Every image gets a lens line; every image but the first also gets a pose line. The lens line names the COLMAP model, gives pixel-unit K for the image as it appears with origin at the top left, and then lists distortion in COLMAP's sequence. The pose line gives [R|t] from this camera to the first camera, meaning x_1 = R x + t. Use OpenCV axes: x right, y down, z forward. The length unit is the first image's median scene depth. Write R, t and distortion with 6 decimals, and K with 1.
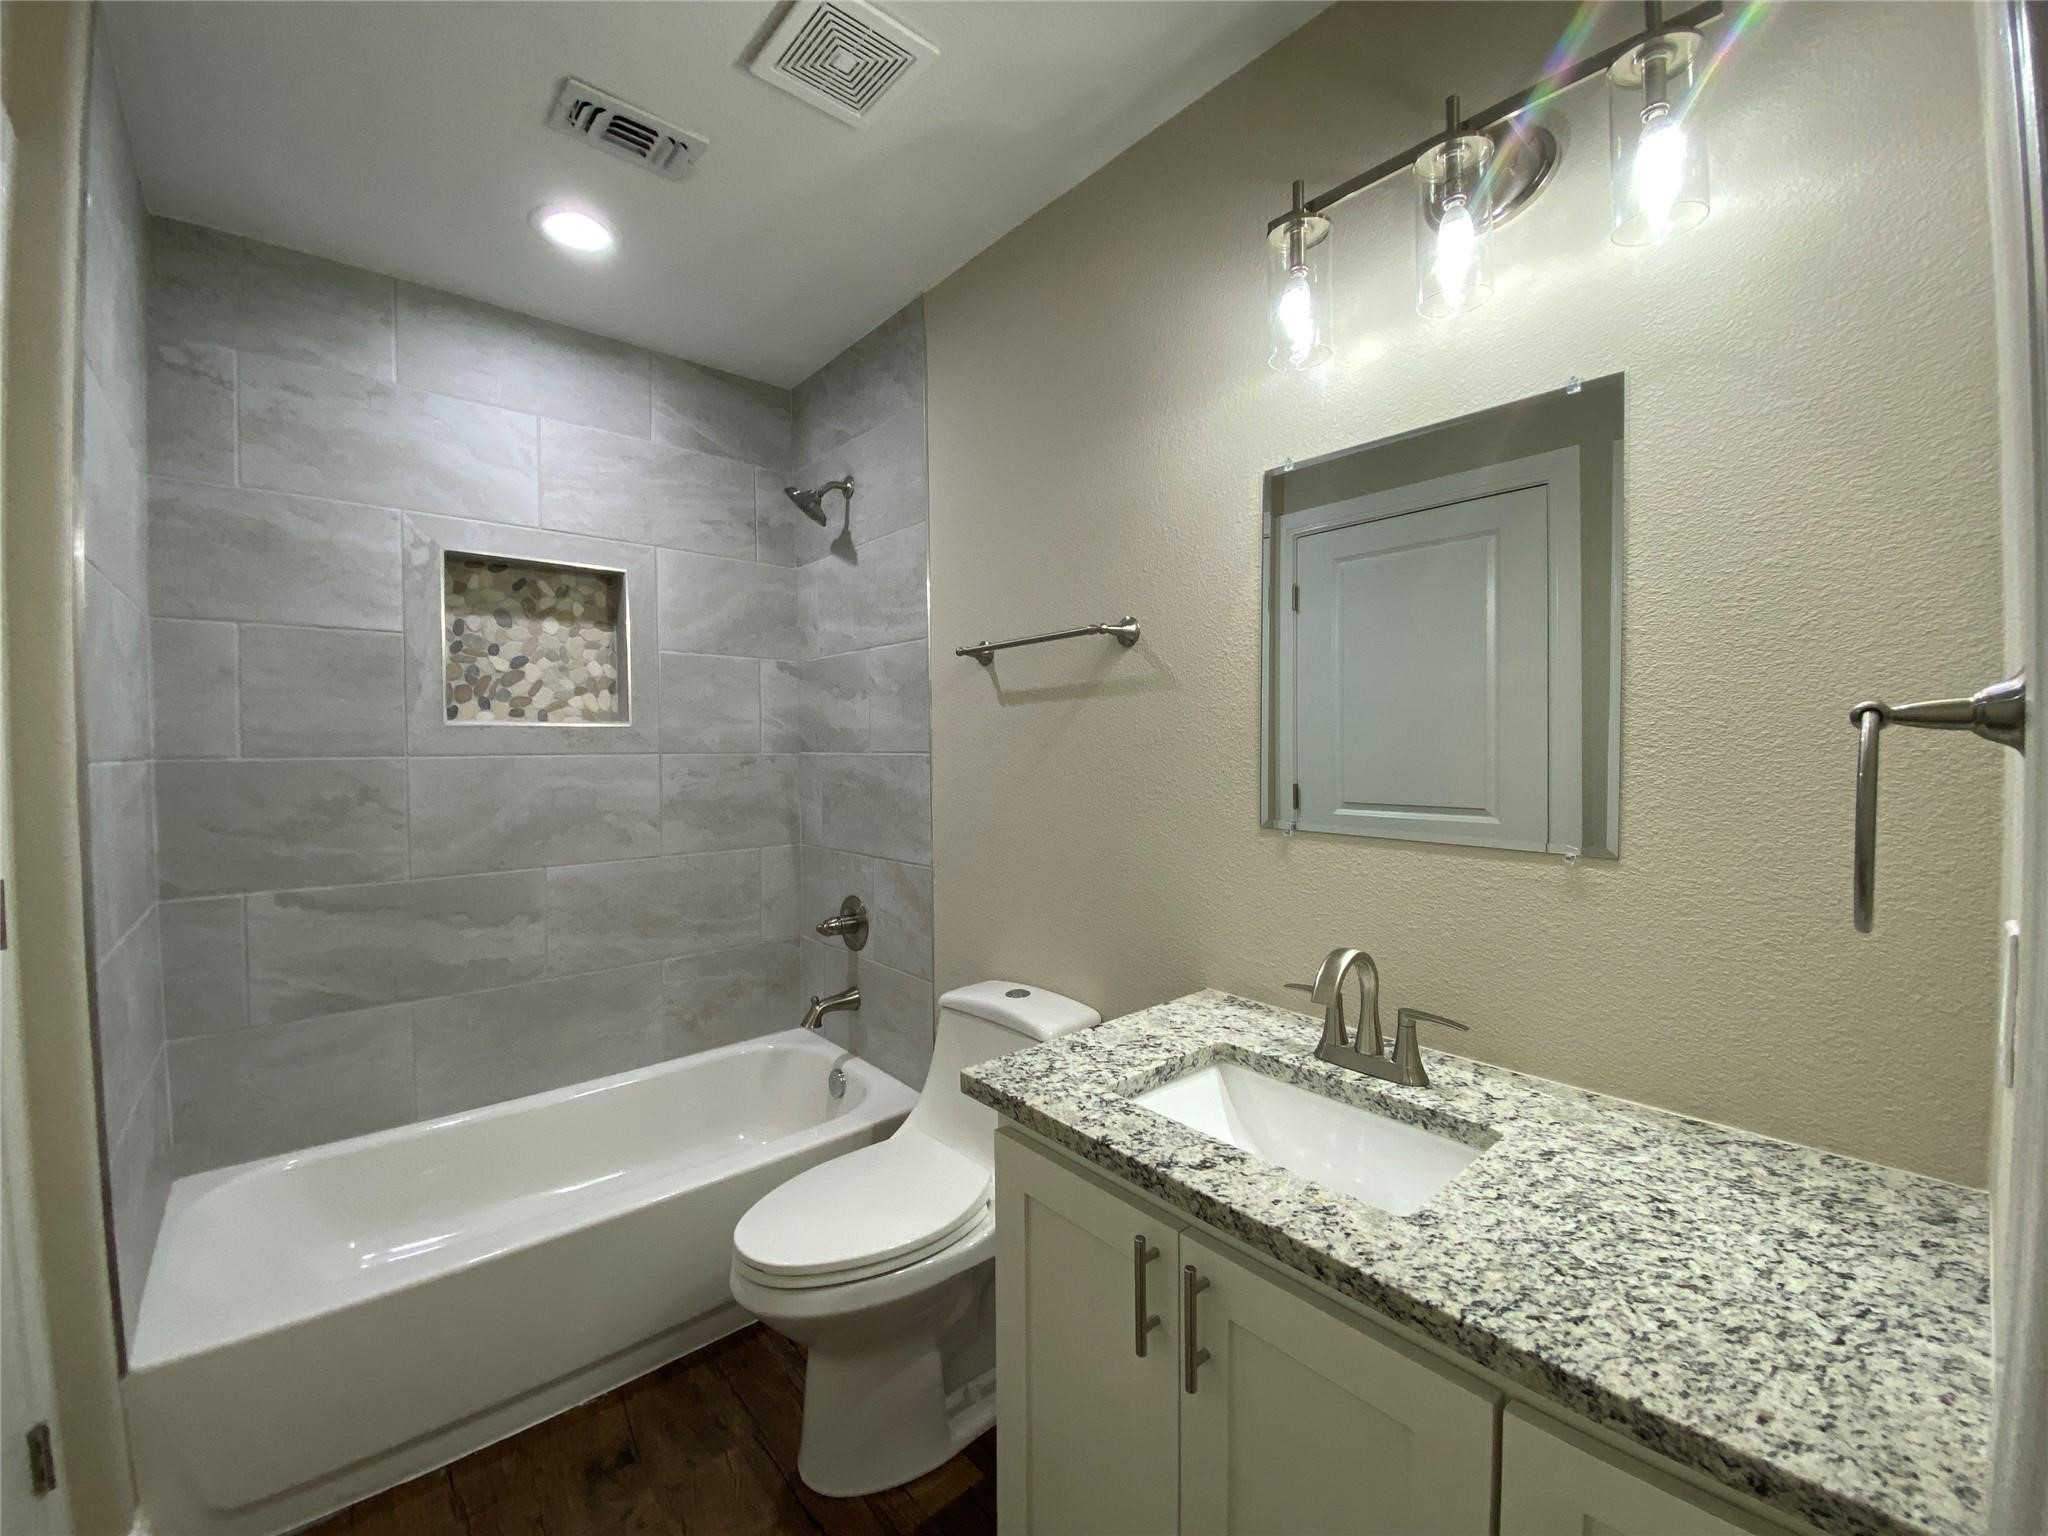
lens RADIAL K [[819.3, 0, 1017.1], [0, 819.3, 758.7], [0, 0, 1]] dist [0.042950, -0.029817]
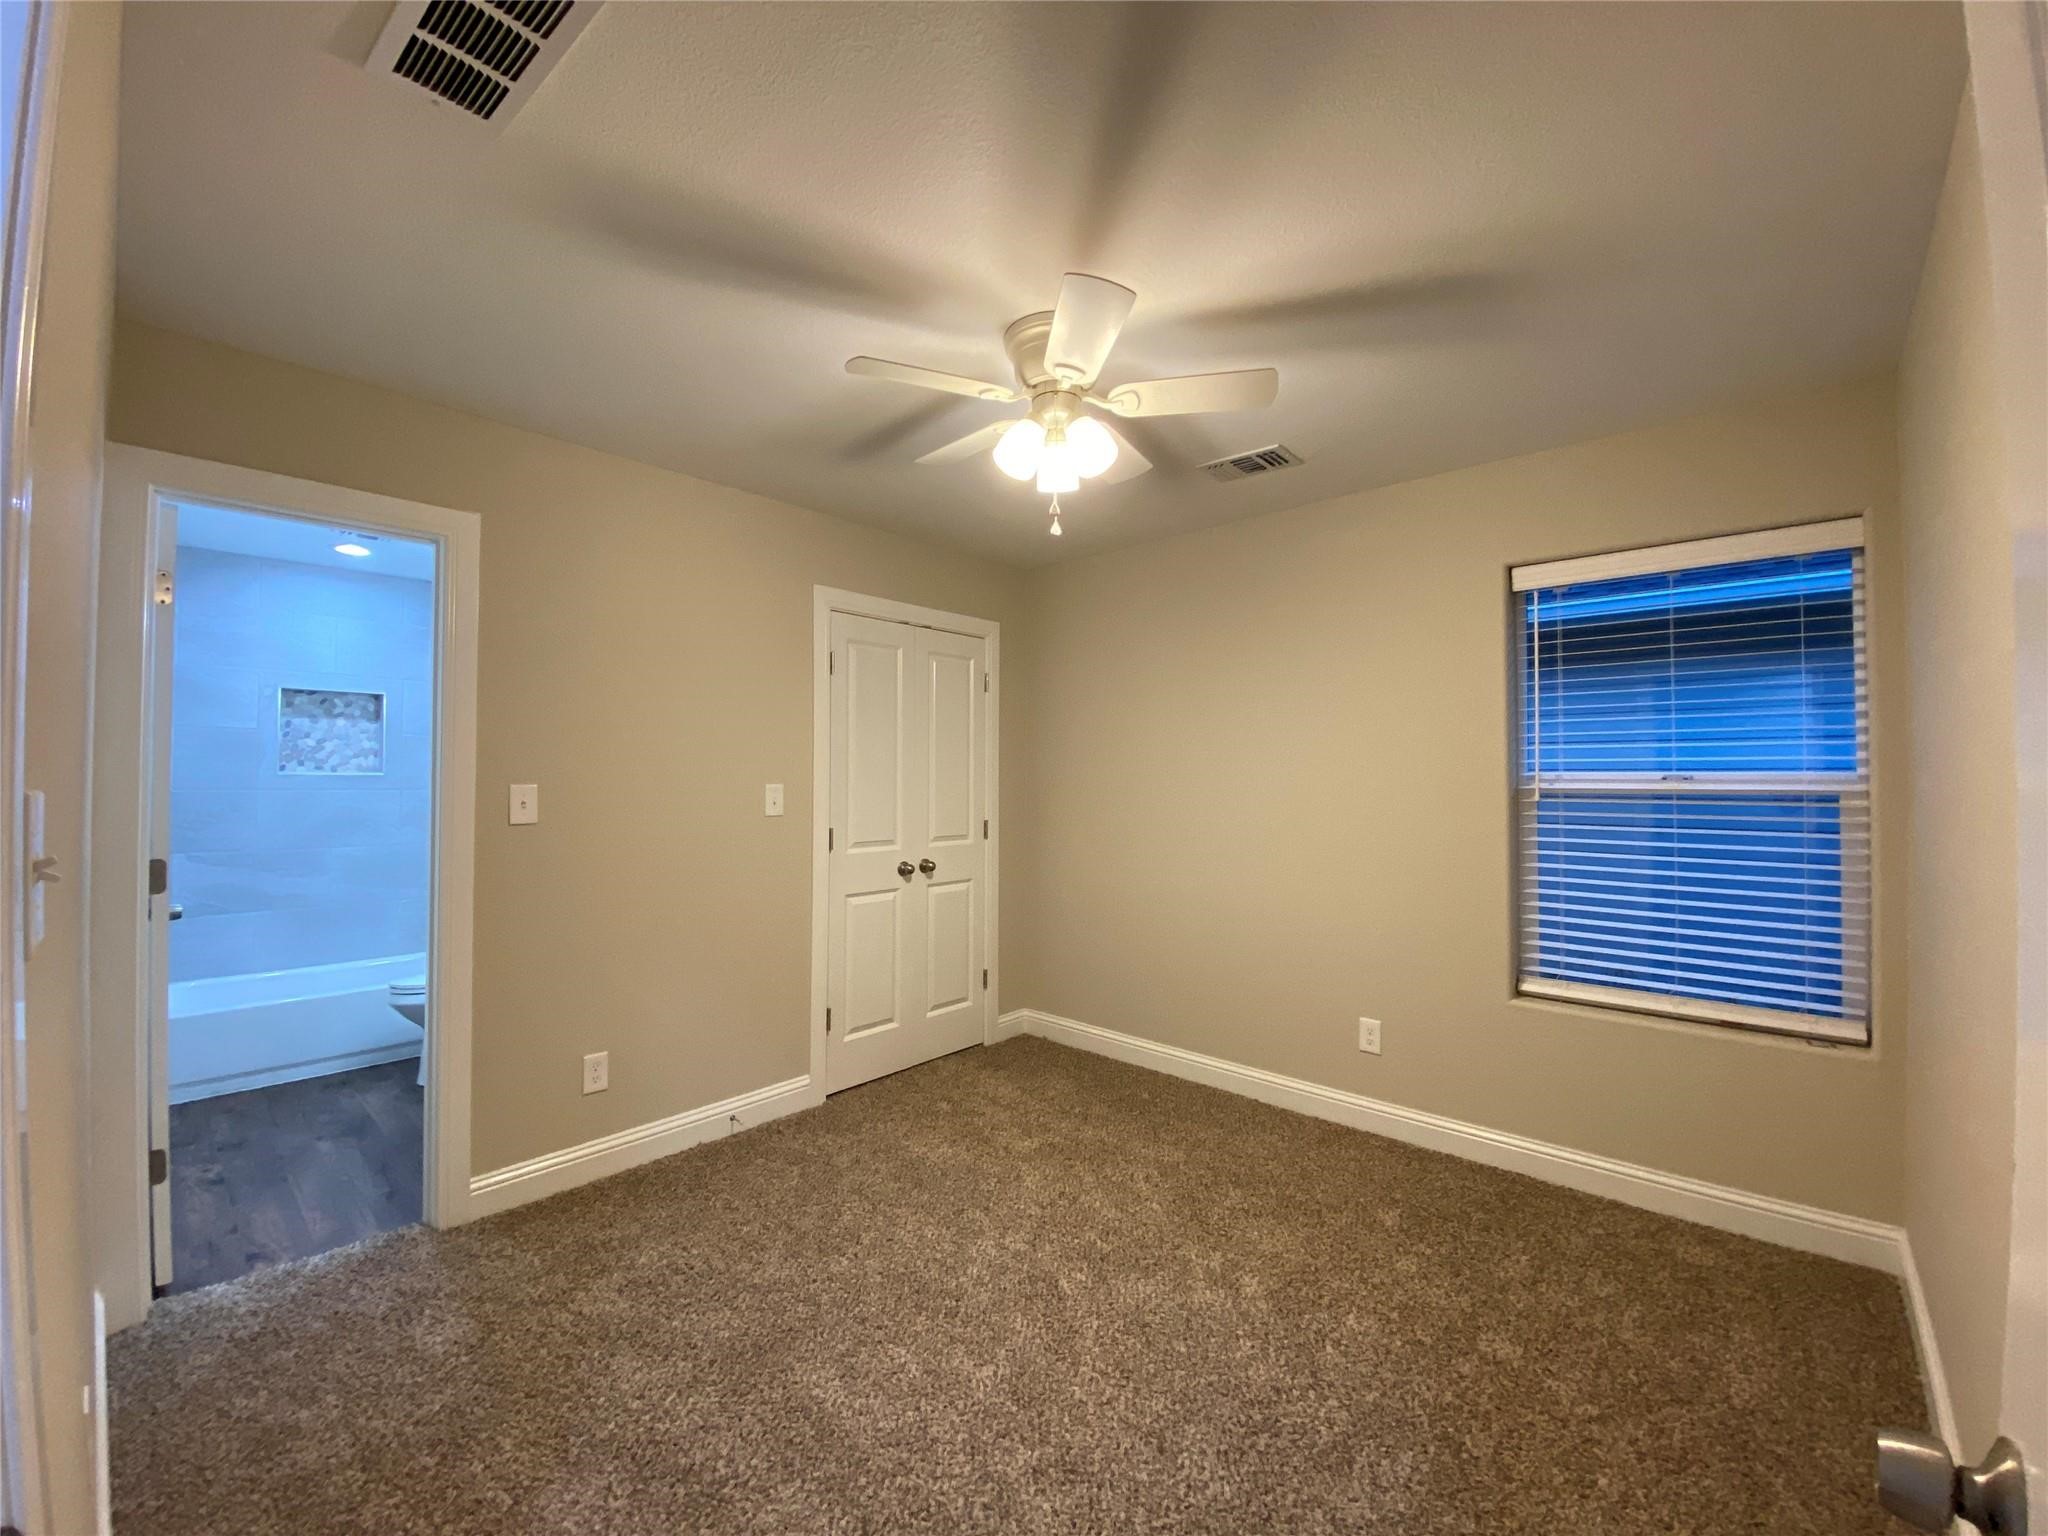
lens RADIAL K [[819.3, 0, 1017.1], [0, 819.3, 758.7], [0, 0, 1]] dist [0.042950, -0.029817]
pose [[0.994204, 0.010066, 0.107034, 0.888259], [-0.005519, 0.999073, -0.042693, -0.003127], [-0.107364, 0.041855, 0.993338, -1.211936]]
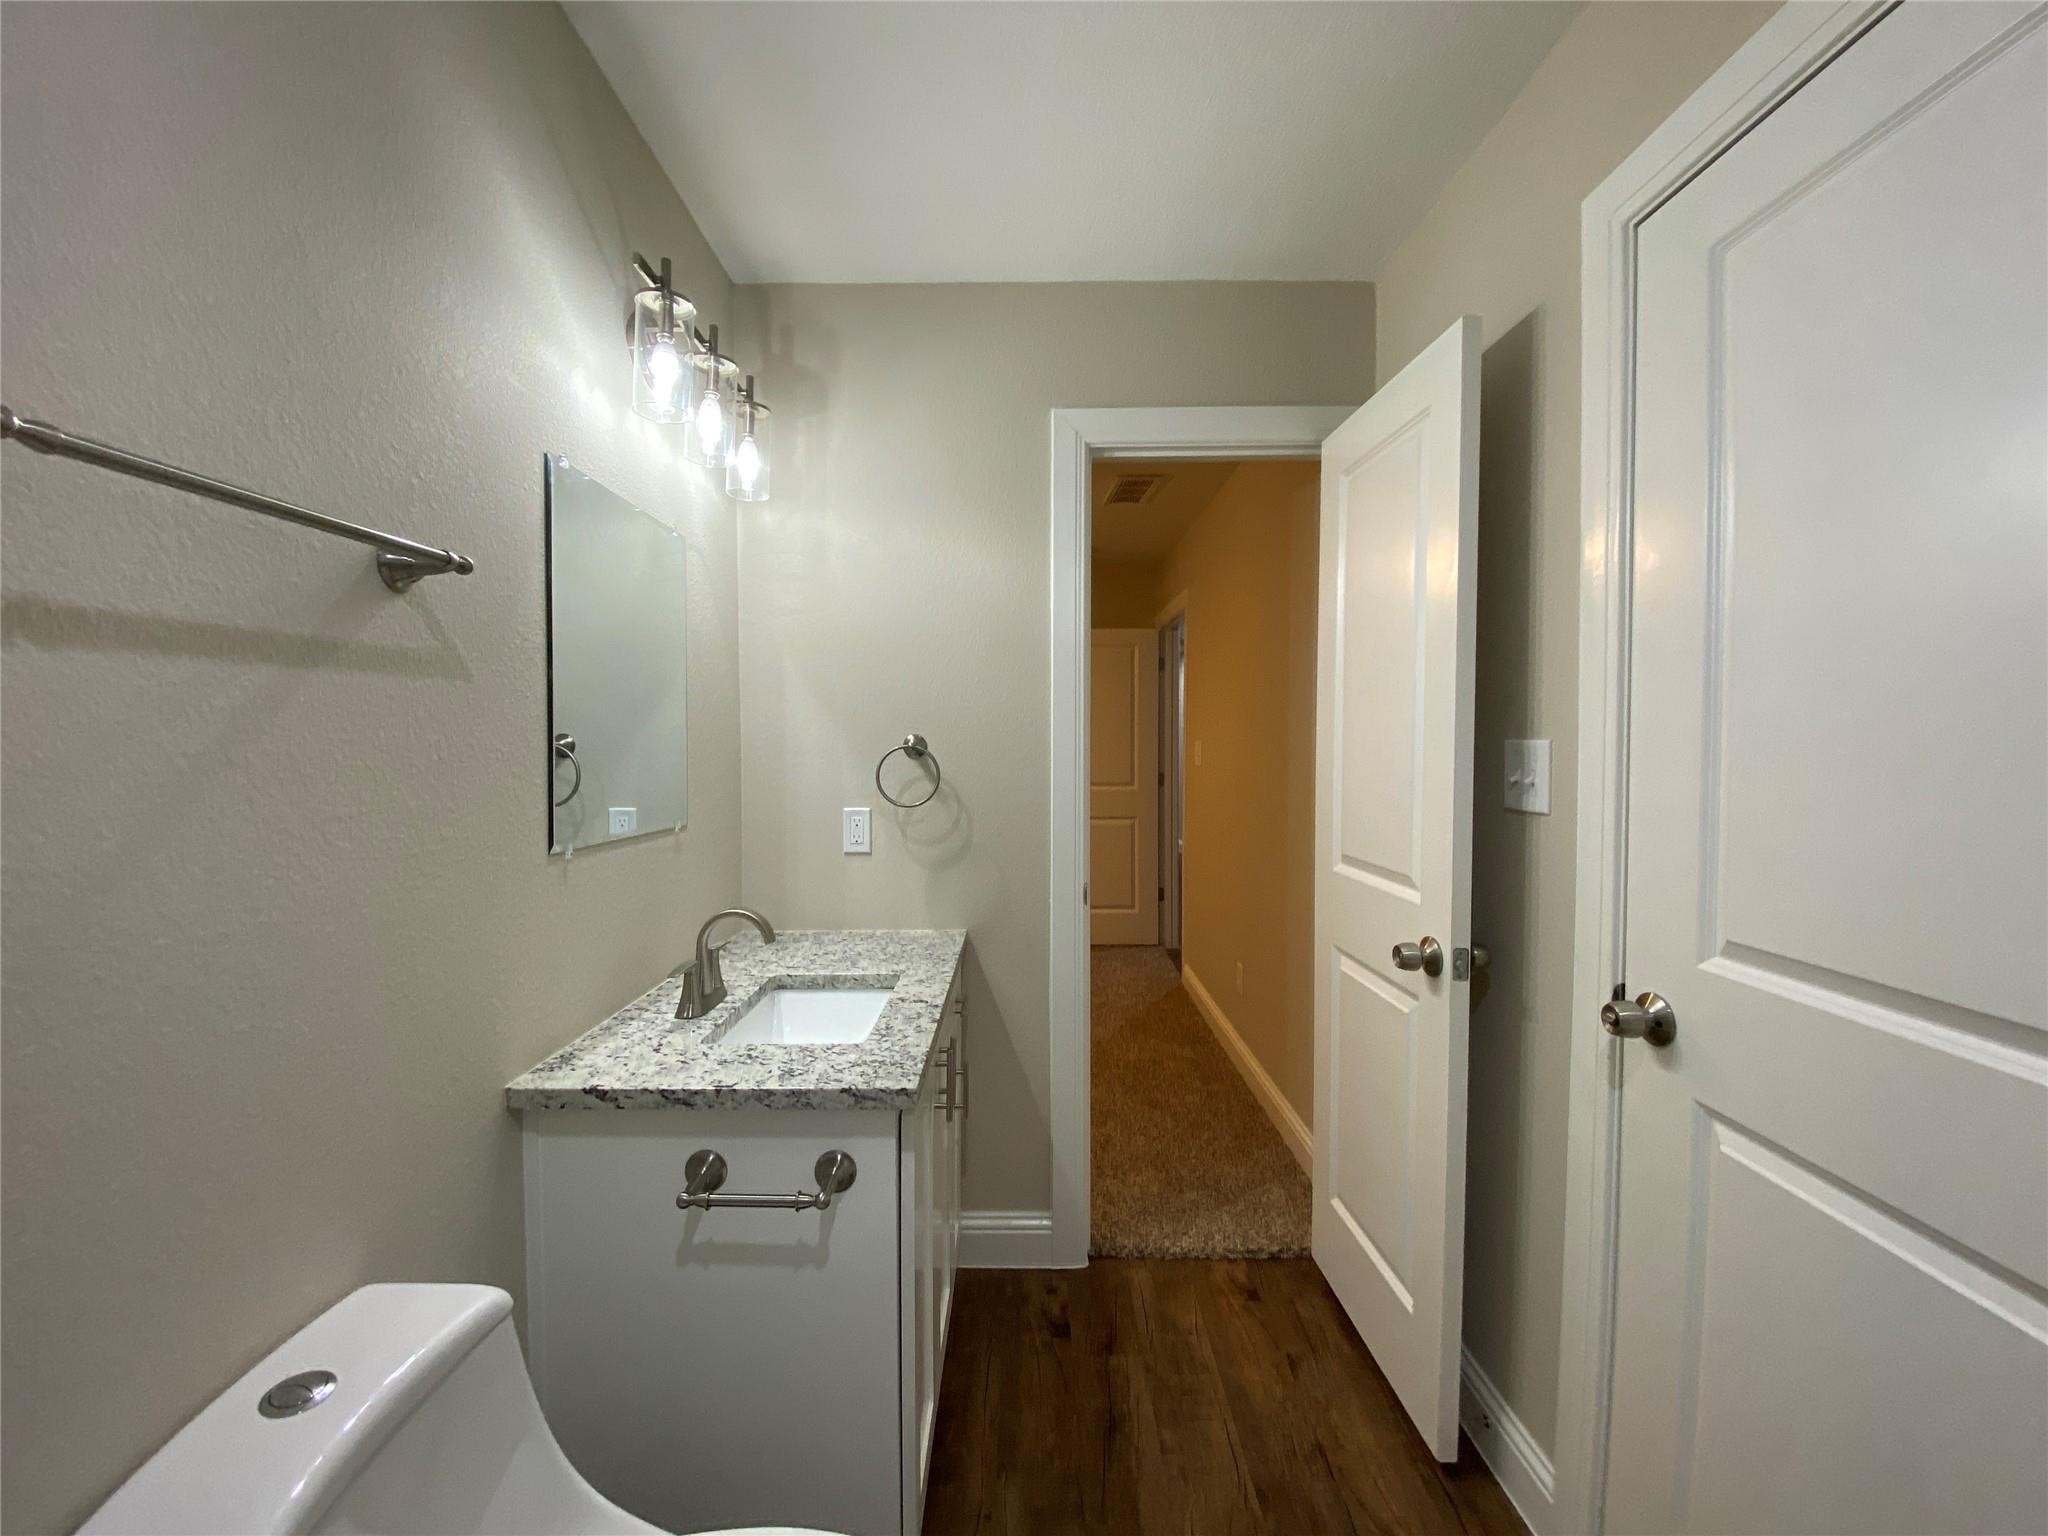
lens RADIAL K [[819.3, 0, 1017.1], [0, 819.3, 758.7], [0, 0, 1]] dist [0.042950, -0.029817]
pose [[-0.748503, -0.005588, 0.663107, -0.485233], [0.017038, 0.999472, 0.027655, -0.025239], [-0.662912, 0.031999, -0.748013, 0.981870]]
